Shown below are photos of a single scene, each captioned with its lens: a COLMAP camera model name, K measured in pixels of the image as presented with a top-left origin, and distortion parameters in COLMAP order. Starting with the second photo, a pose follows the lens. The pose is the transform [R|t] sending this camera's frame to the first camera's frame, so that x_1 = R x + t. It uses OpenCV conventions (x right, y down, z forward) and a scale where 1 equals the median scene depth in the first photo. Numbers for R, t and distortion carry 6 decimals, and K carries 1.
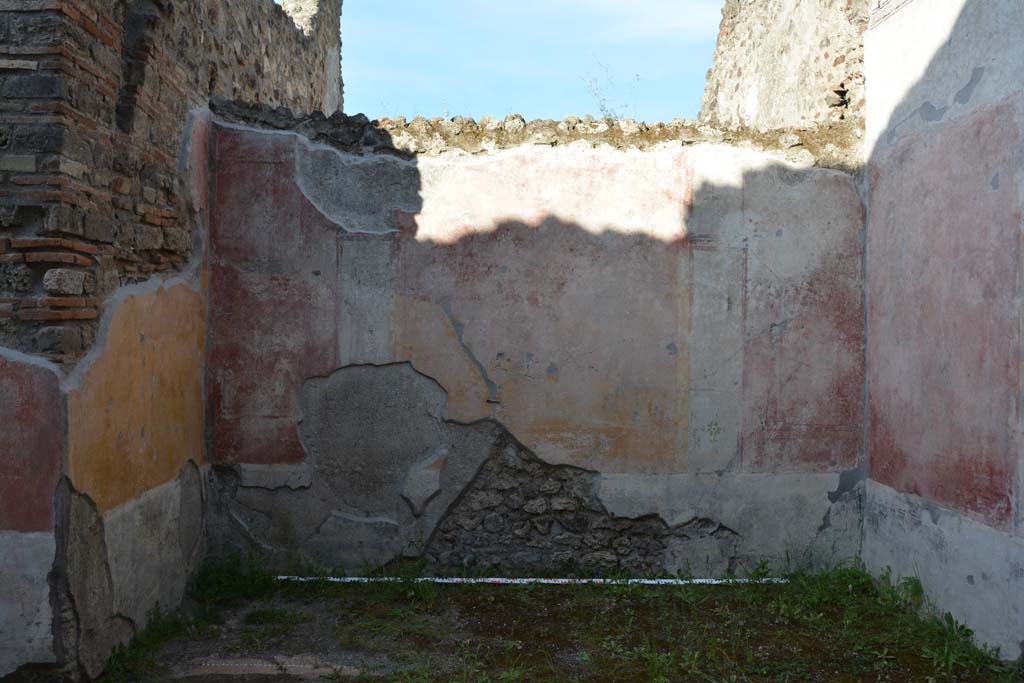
lens RADIAL K [[794.3, 0, 511.9], [0, 794.3, 345.0], [0, 0, 1]] dist [-0.165708, 0.117977]
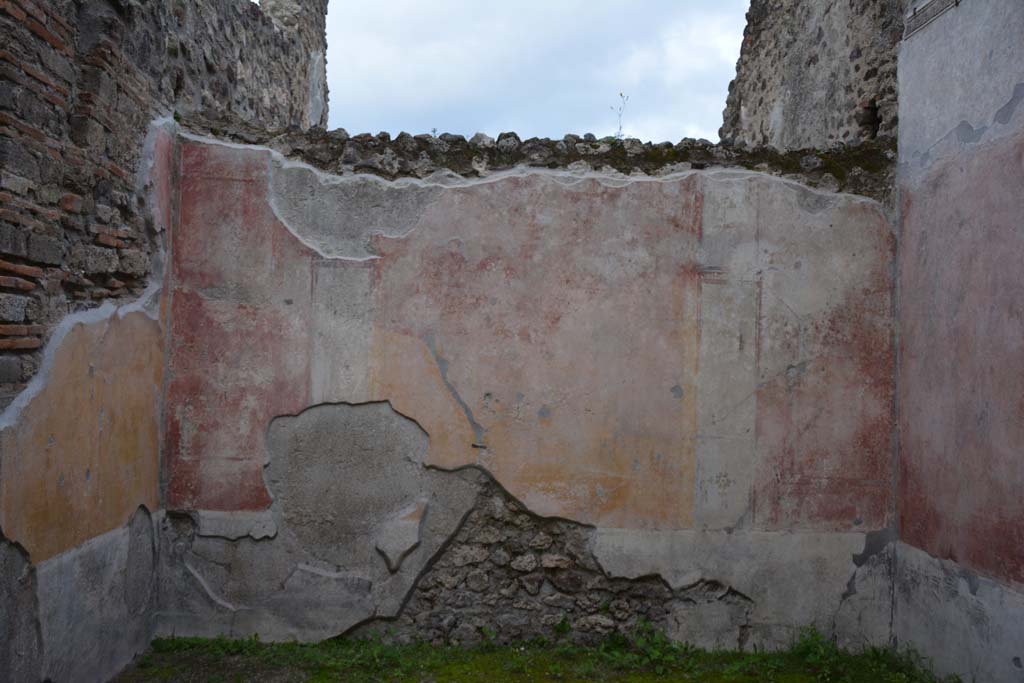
lens RADIAL K [[903.1, 0, 515.7], [0, 903.1, 343.0], [0, 0, 1]] dist [-0.123832, 0.183200]
pose [[0.999838, 0.016301, -0.007638, 0.024511], [-0.016620, 0.998902, -0.043812, -0.002449], [0.006916, 0.043932, 0.999011, -0.039442]]
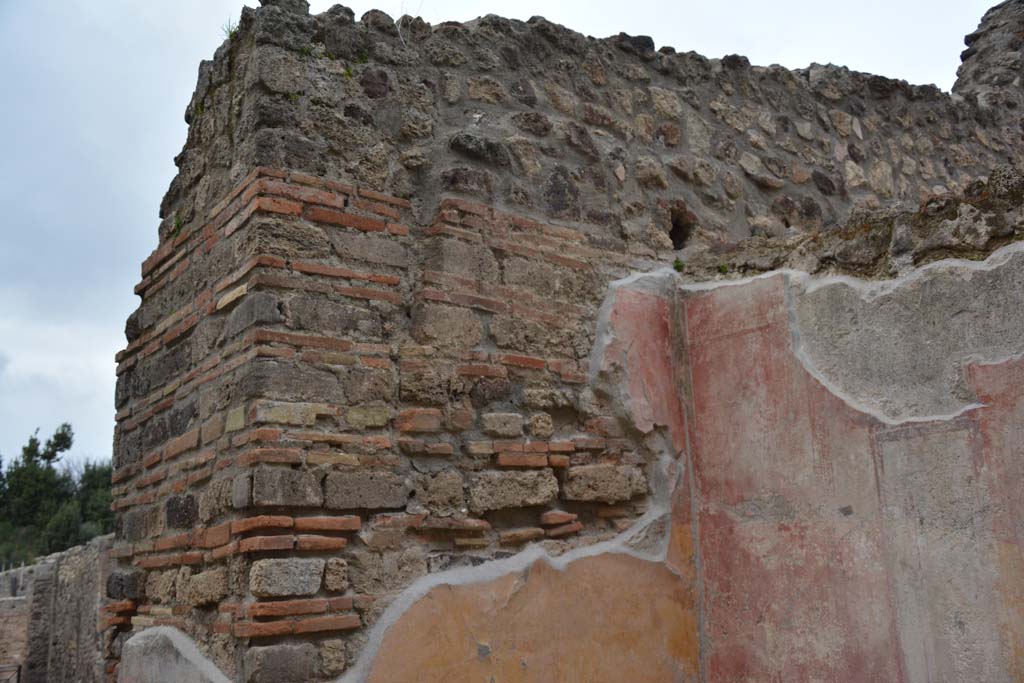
lens RADIAL K [[1012.8, 0, 502.6], [0, 1012.8, 345.7], [0, 0, 1]] dist [-0.014571, 0.000000]
pose [[0.547761, -0.226797, -0.805308, 0.200193], [0.024931, 0.966554, -0.255250, -0.031008], [0.836264, 0.119739, 0.535094, 0.425753]]
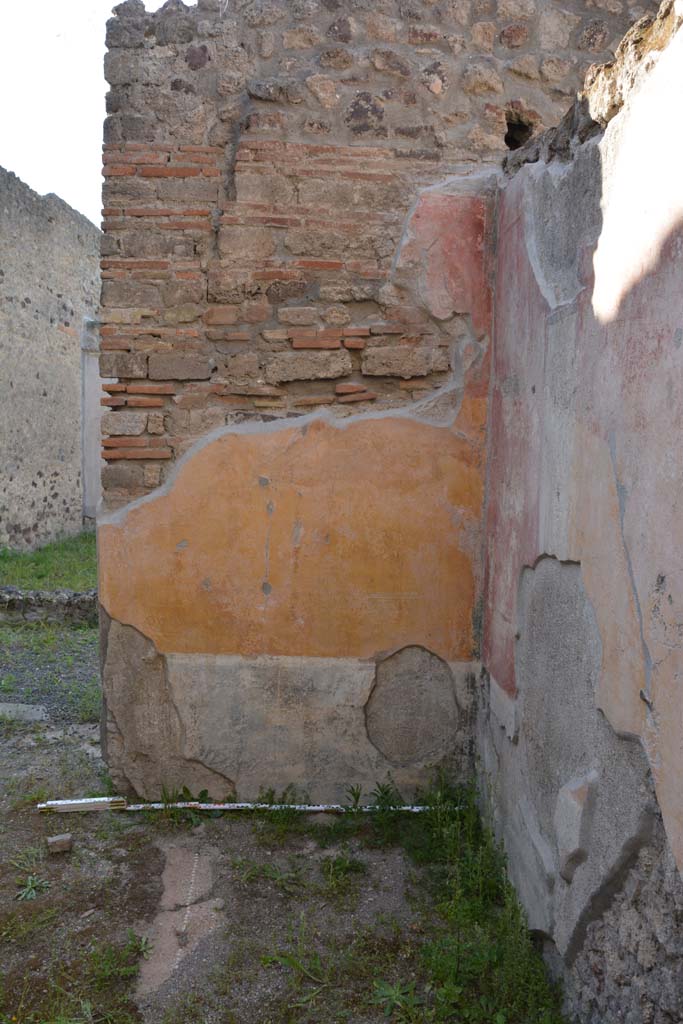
lens RADIAL K [[794.3, 0, 340.8], [0, 794.3, 509.5], [0, 0, 1]] dist [-0.165708, 0.117977]
pose [[-0.010468, 0.072673, -0.997301, 0.339101], [-0.050798, 0.996029, 0.073114, -0.038266], [0.998654, 0.051426, -0.006734, 0.866301]]
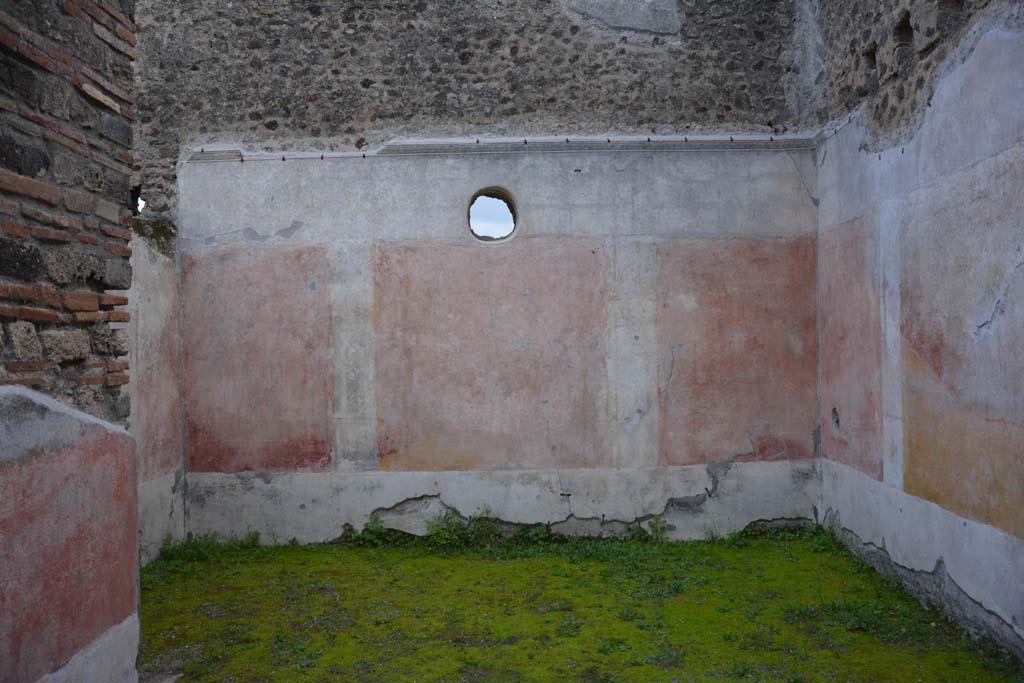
lens RADIAL K [[794.3, 0, 524.1], [0, 794.3, 342.7], [0, 0, 1]] dist [-0.165708, 0.117977]
pose [[0.052848, -0.000268, 0.998603, -0.969593], [0.046637, 0.998910, -0.002200, -0.037732], [-0.997513, 0.046688, 0.052803, 0.293395]]
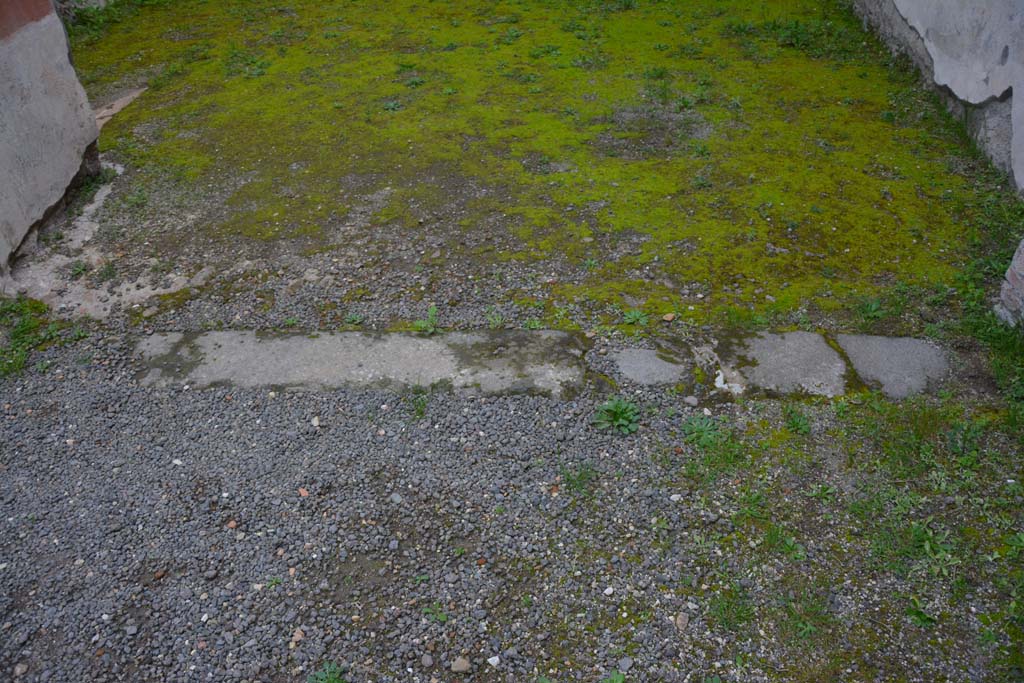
lens RADIAL K [[794.3, 0, 504.6], [0, 794.3, 333.8], [0, 0, 1]] dist [-0.165708, 0.117977]
pose [[0.106352, -0.615391, 0.781014, -1.021388], [0.068569, 0.788138, 0.611667, 0.008451], [-0.991961, -0.011498, 0.126017, 0.173351]]
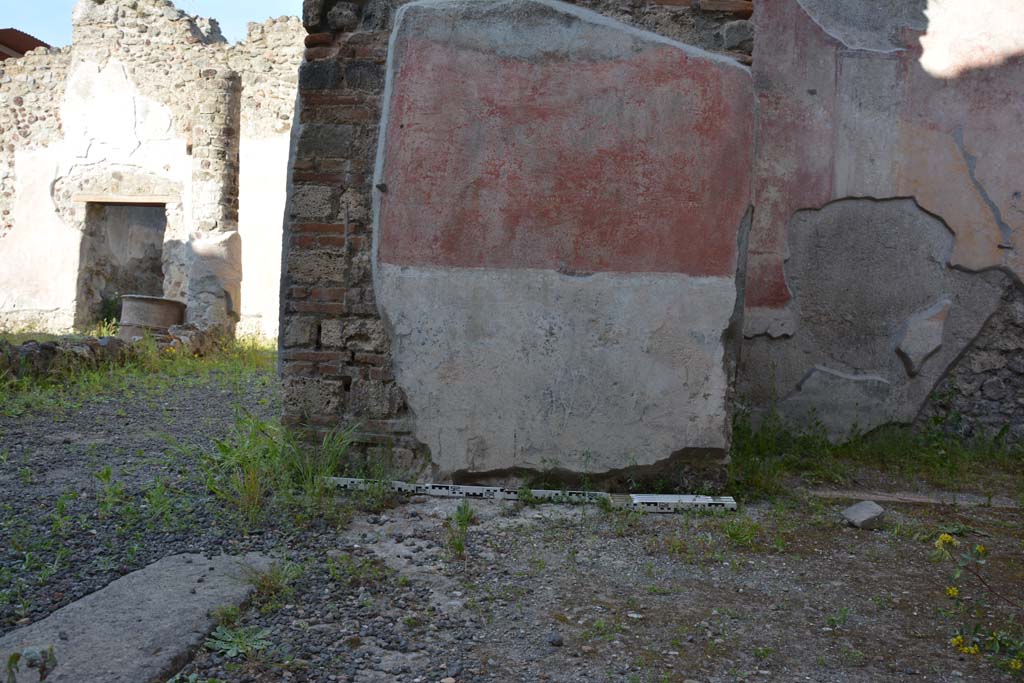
lens RADIAL K [[794.3, 0, 514.8], [0, 794.3, 344.4], [0, 0, 1]] dist [-0.165708, 0.117977]
pose [[0.992902, 0.044772, -0.110187, -0.472566], [-0.045919, 0.998914, -0.007897, 0.213347], [0.109714, 0.012901, 0.993879, 0.112426]]
